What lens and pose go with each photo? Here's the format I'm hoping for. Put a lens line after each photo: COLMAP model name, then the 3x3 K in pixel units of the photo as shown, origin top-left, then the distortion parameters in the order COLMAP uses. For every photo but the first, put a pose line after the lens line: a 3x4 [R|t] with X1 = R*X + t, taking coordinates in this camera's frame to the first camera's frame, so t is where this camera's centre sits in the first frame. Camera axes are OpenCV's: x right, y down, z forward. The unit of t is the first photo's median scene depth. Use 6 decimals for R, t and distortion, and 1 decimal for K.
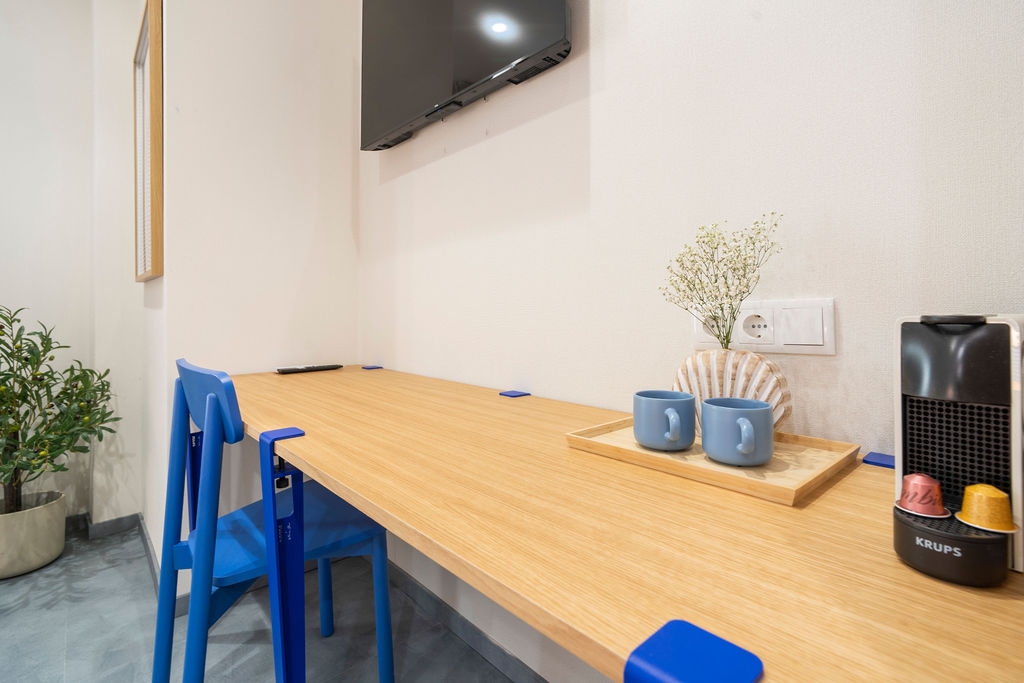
lens RADIAL K [[491.3, 0, 525.2], [0, 491.3, 307.7], [0, 0, 1]] dist [0.000082, 0.000630]
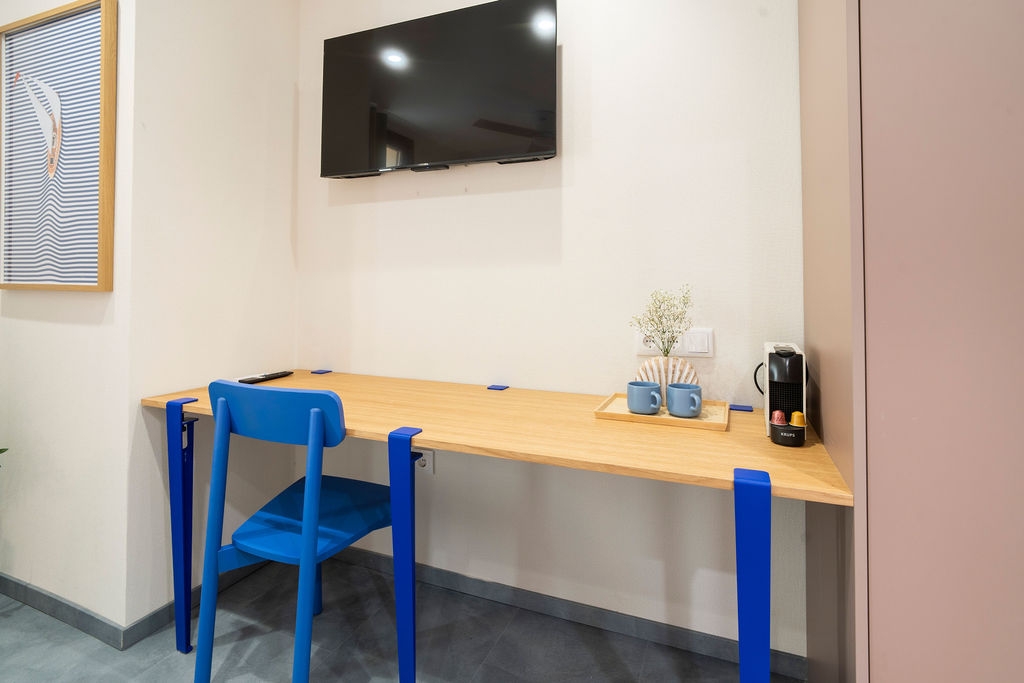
lens RADIAL K [[497.5, 0, 526.7], [0, 497.5, 274.5], [0, 0, 1]] dist [0.000406, 0.001402]
pose [[0.902117, 0.017899, 0.431120, -0.891962], [-0.010526, 0.999755, -0.019481, -0.185517], [-0.431363, 0.013036, 0.902084, -0.481550]]
